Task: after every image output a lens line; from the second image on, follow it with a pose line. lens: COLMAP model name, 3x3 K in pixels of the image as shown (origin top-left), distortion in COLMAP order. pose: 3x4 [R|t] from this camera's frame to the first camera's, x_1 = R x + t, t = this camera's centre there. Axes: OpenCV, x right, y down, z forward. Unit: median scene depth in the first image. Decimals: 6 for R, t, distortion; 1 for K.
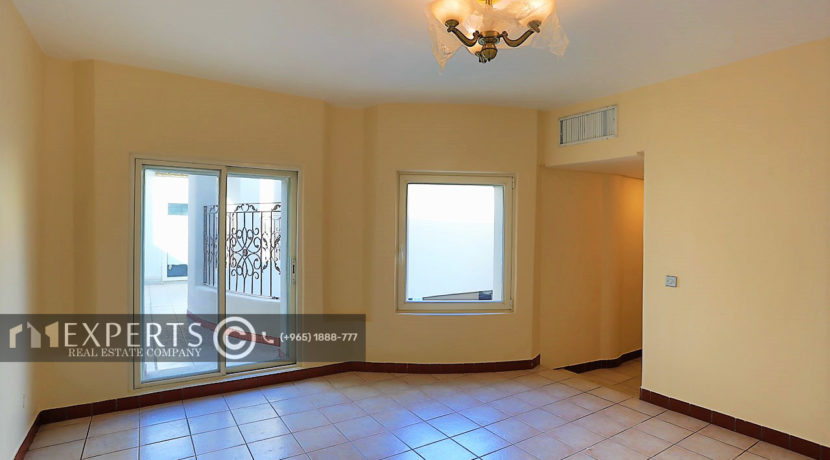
lens RADIAL K [[429.5, 0, 415.0], [0, 429.5, 230.0], [0, 0, 1]] dist [-0.066981, 0.028166]
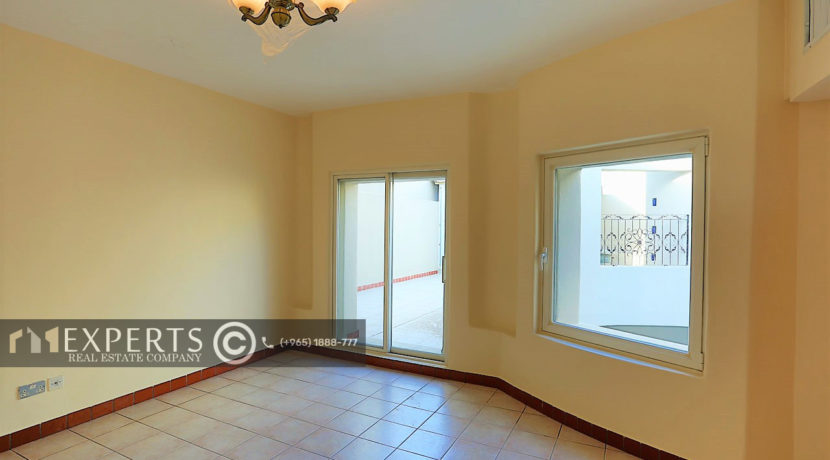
lens RADIAL K [[429.5, 0, 415.0], [0, 429.5, 230.0], [0, 0, 1]] dist [-0.066981, 0.028166]
pose [[0.516132, 0.011454, -0.856432, 0.511056], [0.001921, 0.999893, 0.014530, -0.011095], [0.856507, -0.009145, 0.516055, 0.393350]]
